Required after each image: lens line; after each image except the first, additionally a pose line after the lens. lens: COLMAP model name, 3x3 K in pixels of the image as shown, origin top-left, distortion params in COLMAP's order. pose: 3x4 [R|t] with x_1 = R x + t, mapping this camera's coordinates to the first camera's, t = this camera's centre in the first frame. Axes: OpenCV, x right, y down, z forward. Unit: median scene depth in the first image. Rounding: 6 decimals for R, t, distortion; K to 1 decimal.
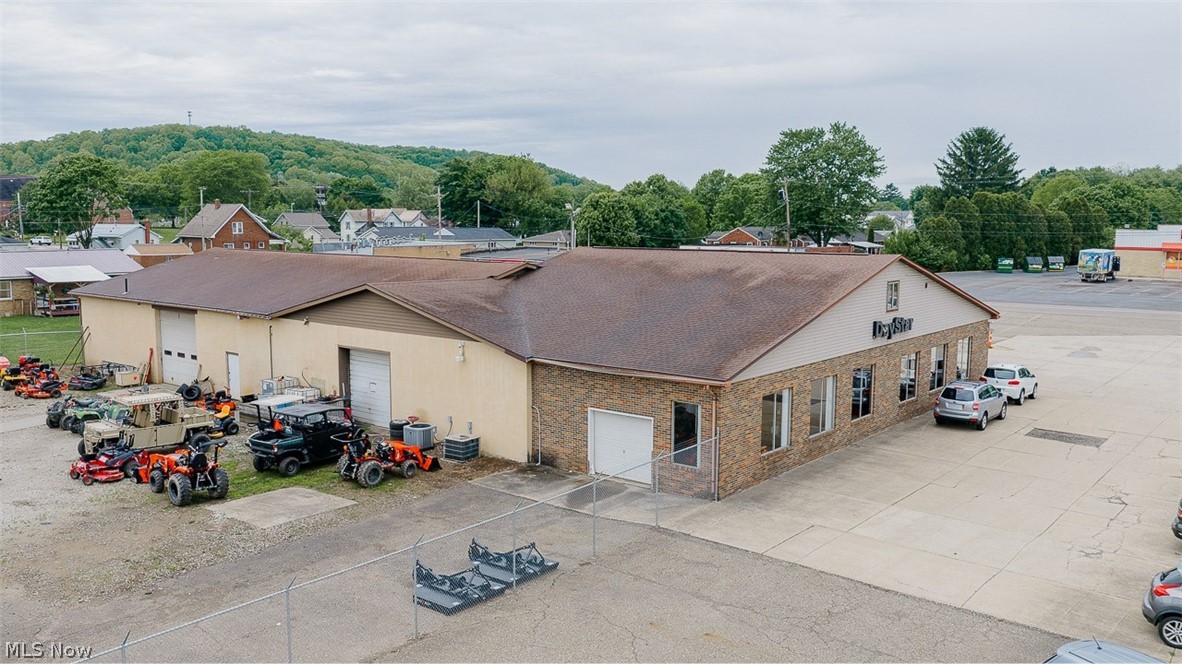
lens RADIAL K [[986.8, 0, 592.6], [0, 986.8, 332.2], [0, 0, 1]] dist [0.019008, 0.000613]
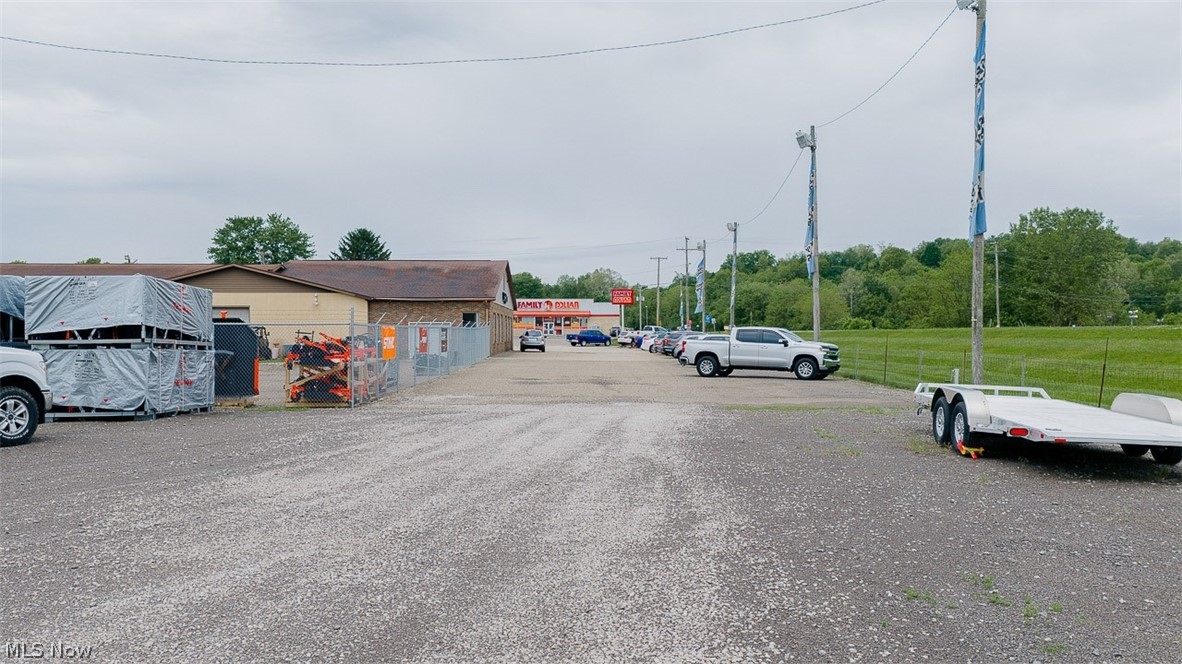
lens RADIAL K [[986.8, 0, 598.0], [0, 986.8, 333.4], [0, 0, 1]] dist [0.019008, 0.000613]
pose [[0.763487, -0.002245, 0.645819, -0.239645], [0.076527, 0.993263, -0.087017, 0.073169], [-0.641273, 0.115859, 0.758516, -0.174069]]
